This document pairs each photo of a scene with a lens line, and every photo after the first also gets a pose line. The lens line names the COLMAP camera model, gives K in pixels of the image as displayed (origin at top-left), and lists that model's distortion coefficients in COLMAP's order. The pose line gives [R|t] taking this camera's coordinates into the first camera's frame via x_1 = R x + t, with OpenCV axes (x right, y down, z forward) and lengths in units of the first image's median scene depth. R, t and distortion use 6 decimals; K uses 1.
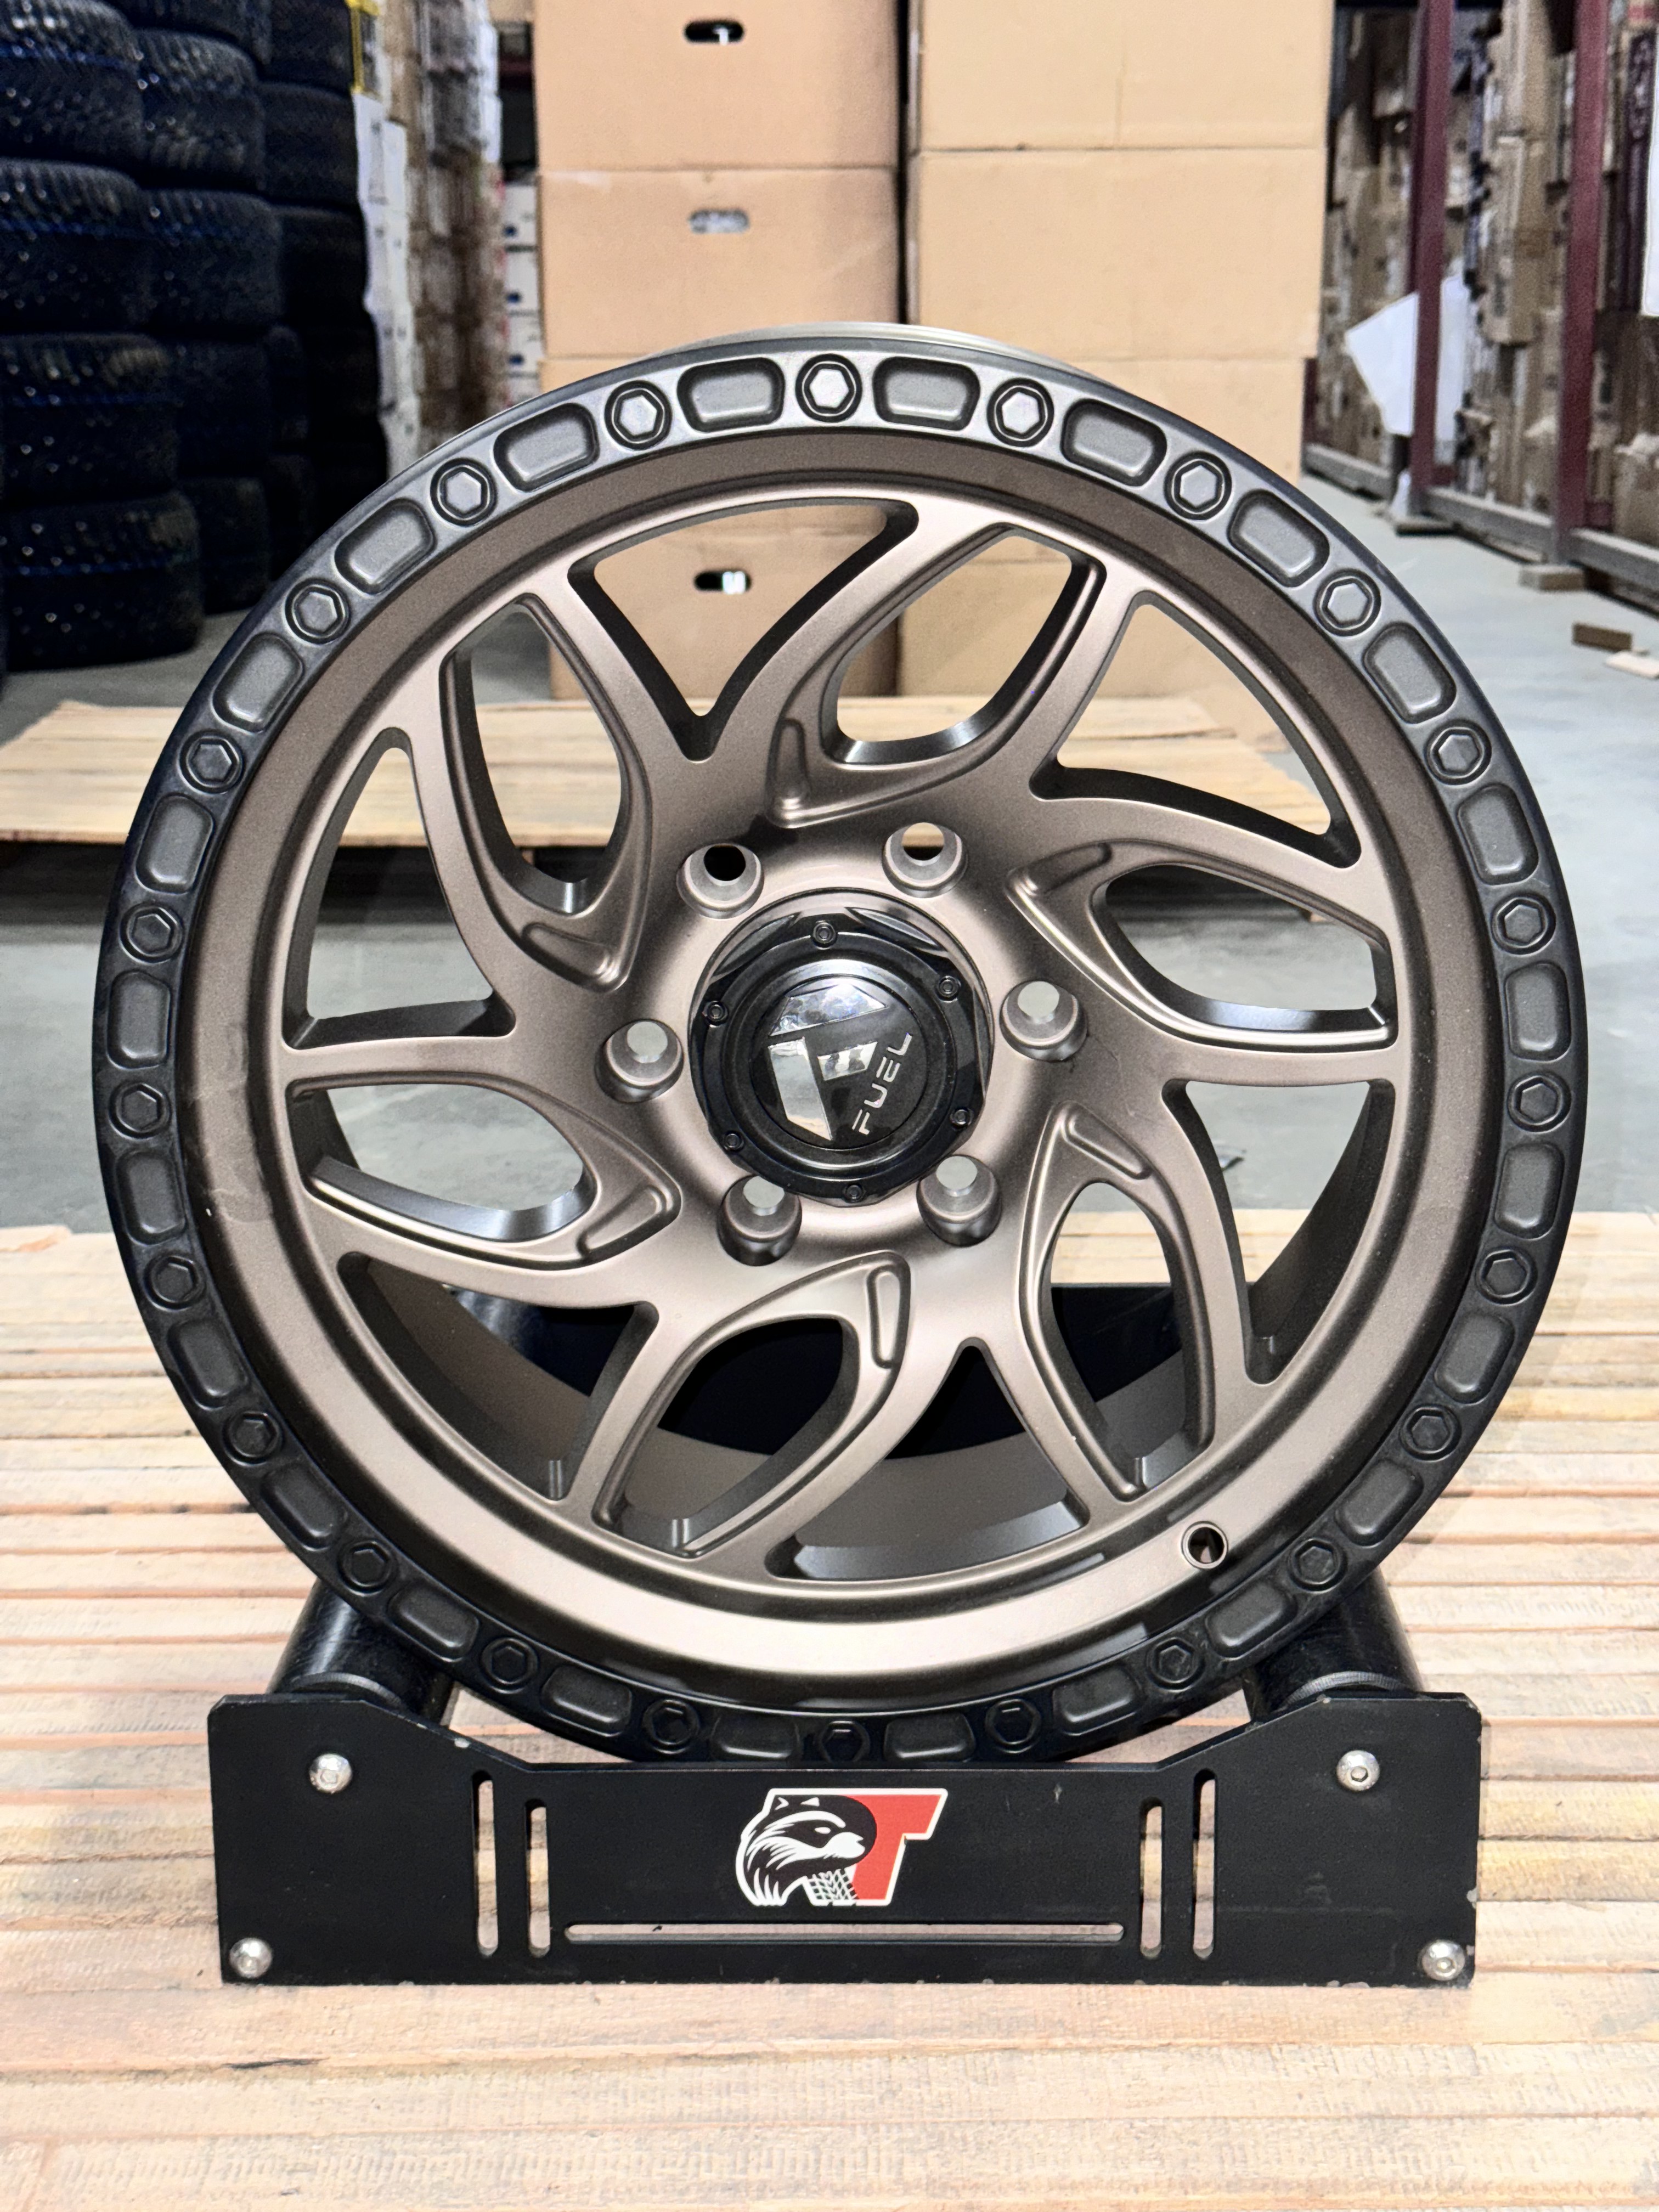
lens RADIAL K [[3035.1, 0, 829.5], [0, 3035.1, 1106.0], [0, 0, 1]] dist [0.237765, -0.672550]
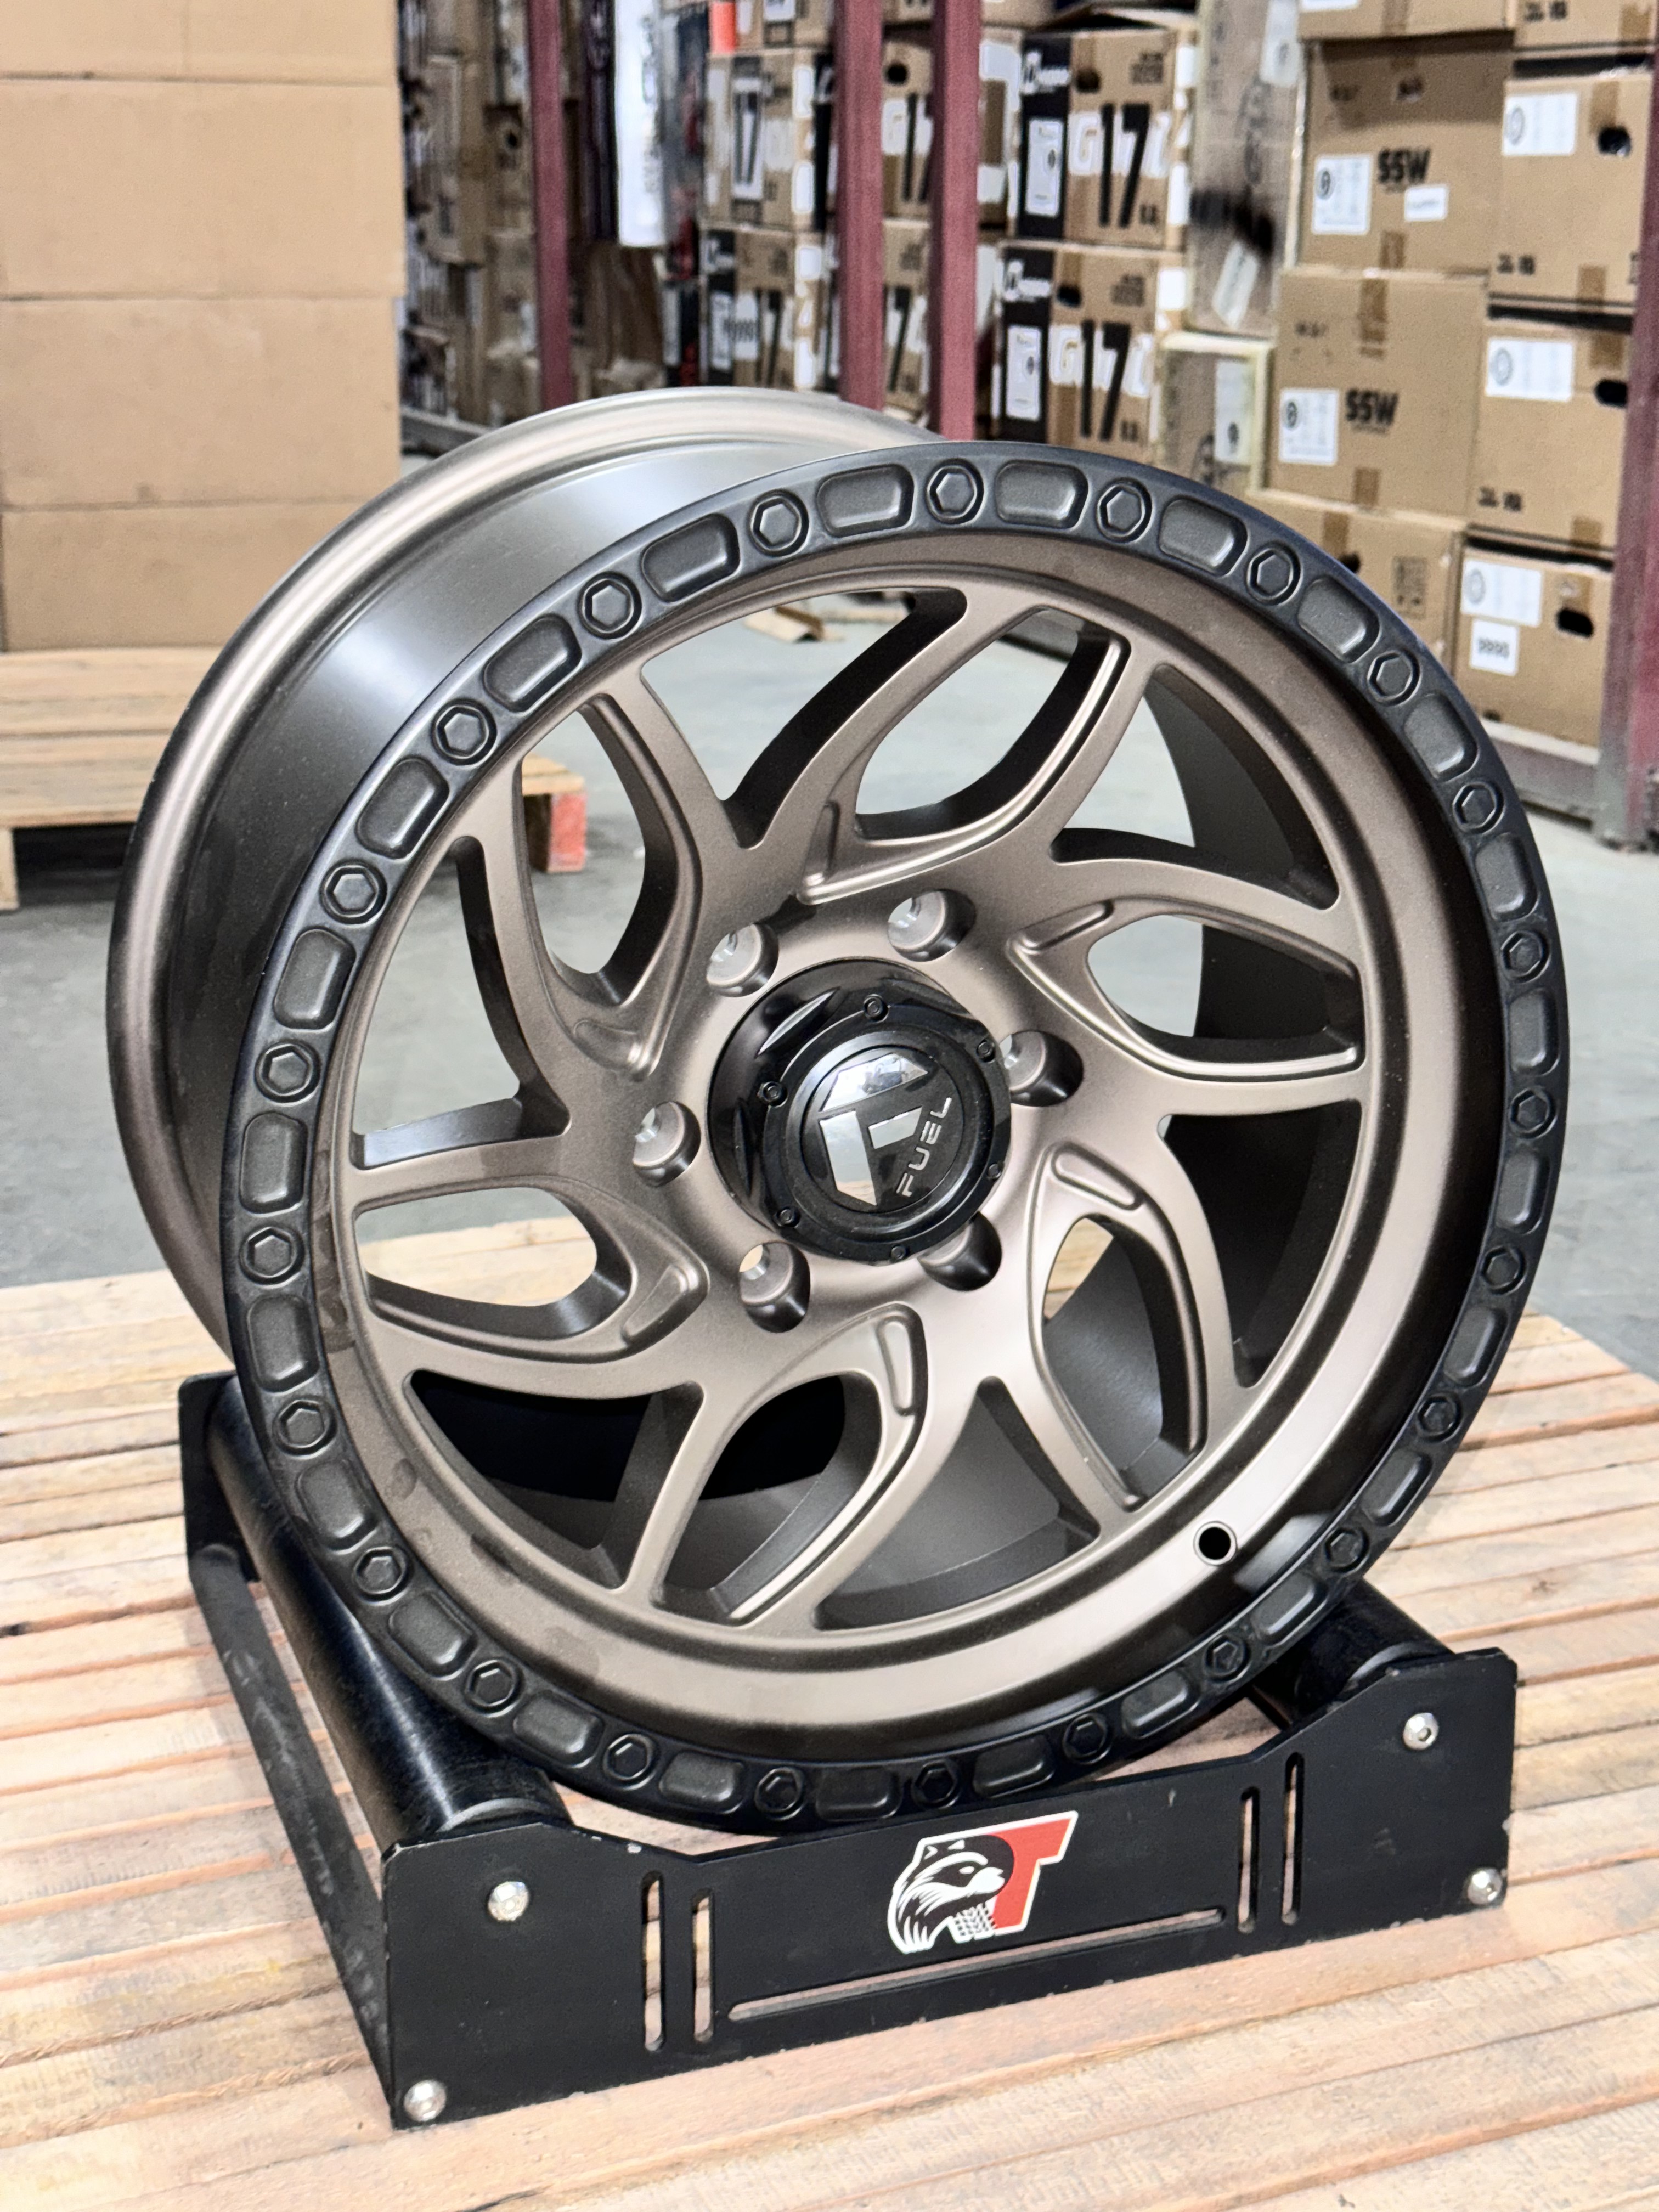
lens RADIAL K [[3042.0, 0, 786.5], [0, 3042.0, 1104.9], [0, 0, 1]] dist [0.219458, -0.632590]
pose [[0.934395, -0.093449, 0.343762, -0.379645], [0.082216, 0.995499, 0.047145, -0.073550], [-0.346621, -0.015789, 0.937873, 0.046152]]
